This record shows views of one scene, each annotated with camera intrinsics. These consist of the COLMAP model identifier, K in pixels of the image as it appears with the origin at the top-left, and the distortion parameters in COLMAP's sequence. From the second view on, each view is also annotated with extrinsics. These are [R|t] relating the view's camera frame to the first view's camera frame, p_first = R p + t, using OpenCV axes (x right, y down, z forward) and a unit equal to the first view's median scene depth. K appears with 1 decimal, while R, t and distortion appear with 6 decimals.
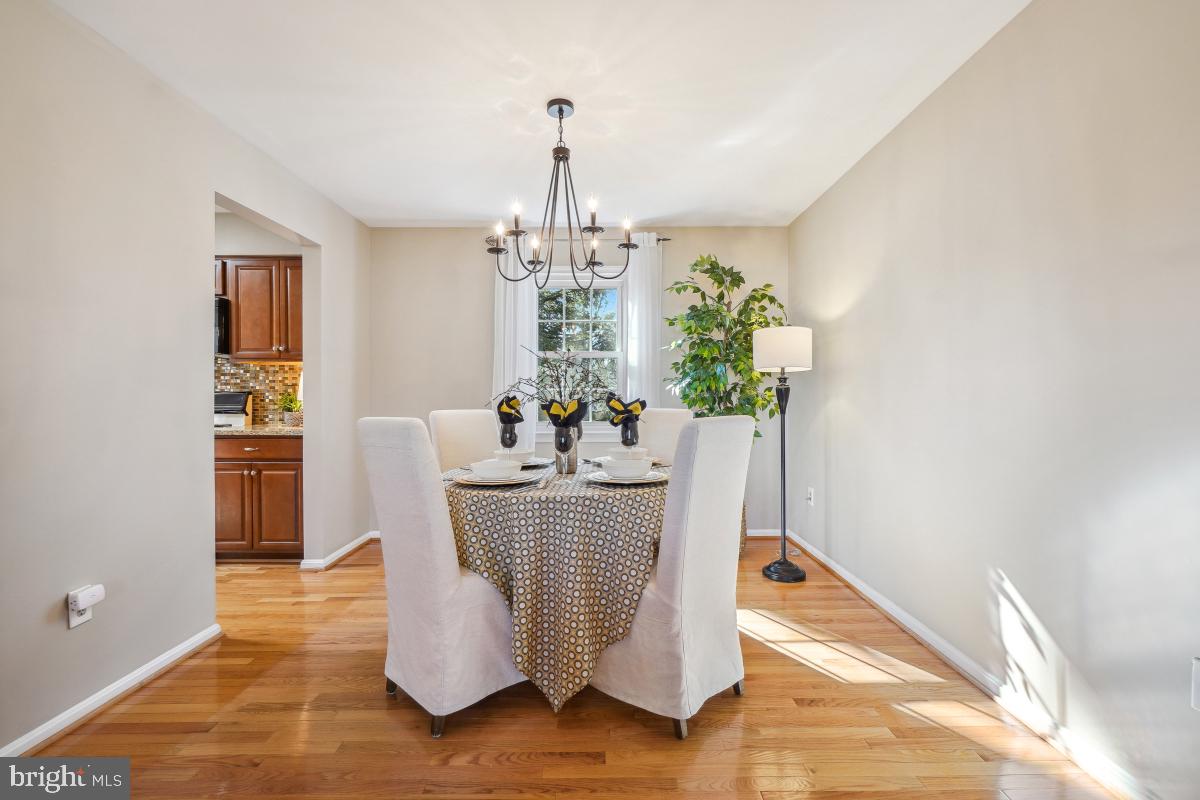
lens RADIAL K [[525.5, 0, 606.3], [0, 525.5, 397.4], [0, 0, 1]] dist [0.001135, 0.000027]
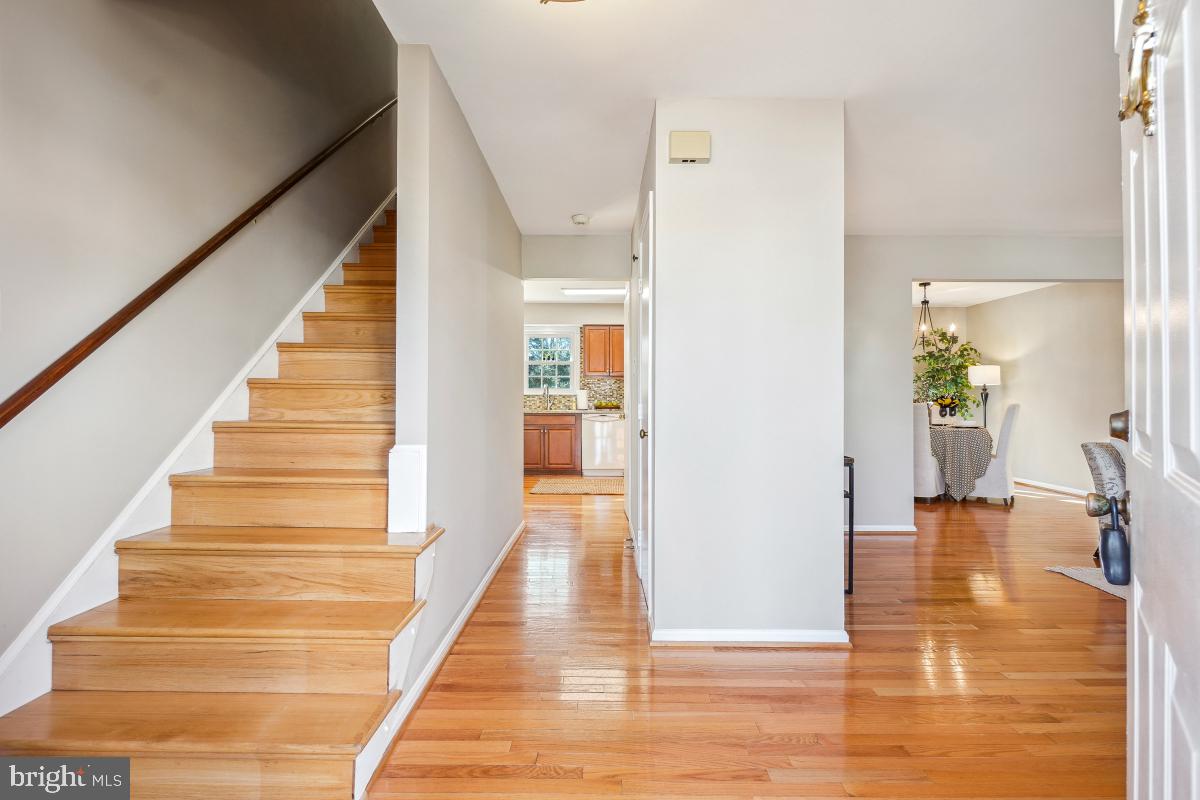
lens RADIAL K [[525.5, 0, 606.3], [0, 525.5, 397.4], [0, 0, 1]] dist [0.001135, 0.000027]
pose [[0.999911, 0.002024, -0.013161, -1.164955], [-0.002084, 0.999988, -0.004514, 0.011889], [0.013151, 0.004541, 0.999903, -1.144429]]
